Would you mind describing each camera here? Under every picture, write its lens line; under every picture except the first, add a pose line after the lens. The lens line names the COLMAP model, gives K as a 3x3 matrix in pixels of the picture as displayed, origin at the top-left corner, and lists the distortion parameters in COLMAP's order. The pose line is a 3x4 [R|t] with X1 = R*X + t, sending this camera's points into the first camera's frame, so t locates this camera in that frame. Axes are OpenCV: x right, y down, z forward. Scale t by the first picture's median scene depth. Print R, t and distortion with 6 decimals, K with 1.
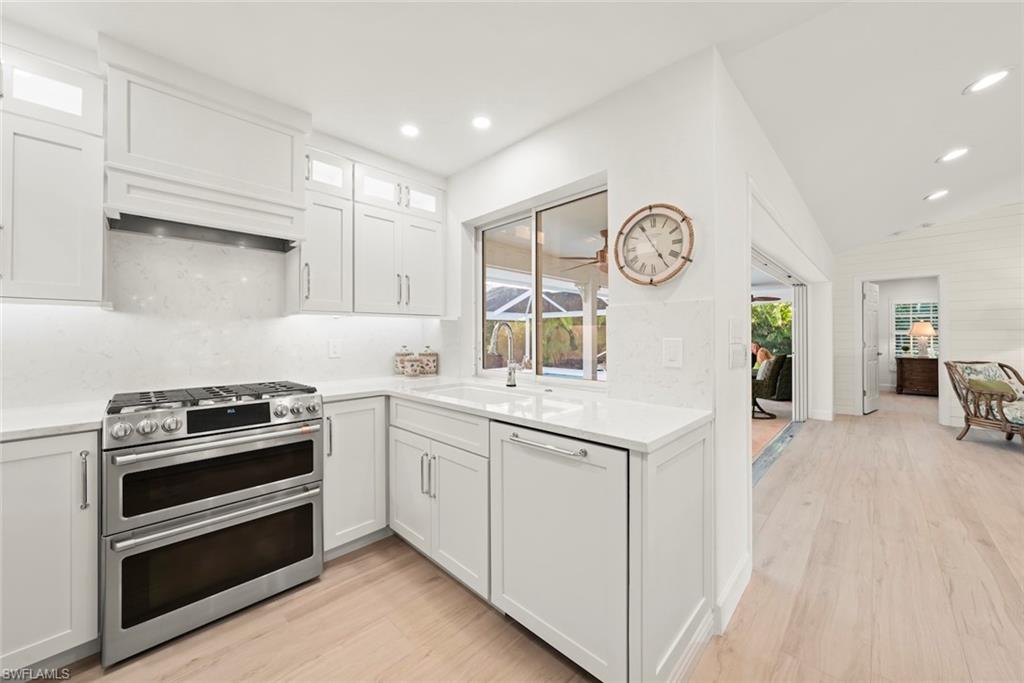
lens RADIAL K [[368.7, 0, 509.8], [0, 368.7, 335.8], [0, 0, 1]] dist [-0.000214, 0.000295]
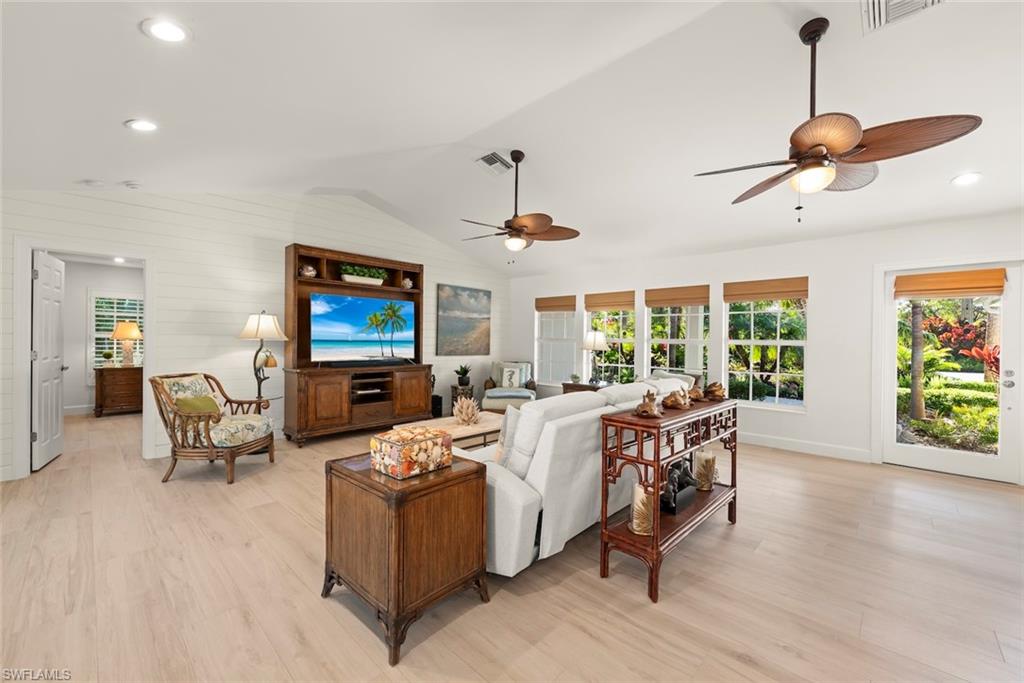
lens RADIAL K [[406.9, 0, 505.9], [0, 406.9, 339.5], [0, 0, 1]] dist [-0.000412, 0.000001]
pose [[-0.012502, 0.002502, 0.999919, 0.707584], [-0.010192, 0.999945, -0.002629, -0.019660], [-0.999870, -0.010224, -0.012476, 0.592487]]
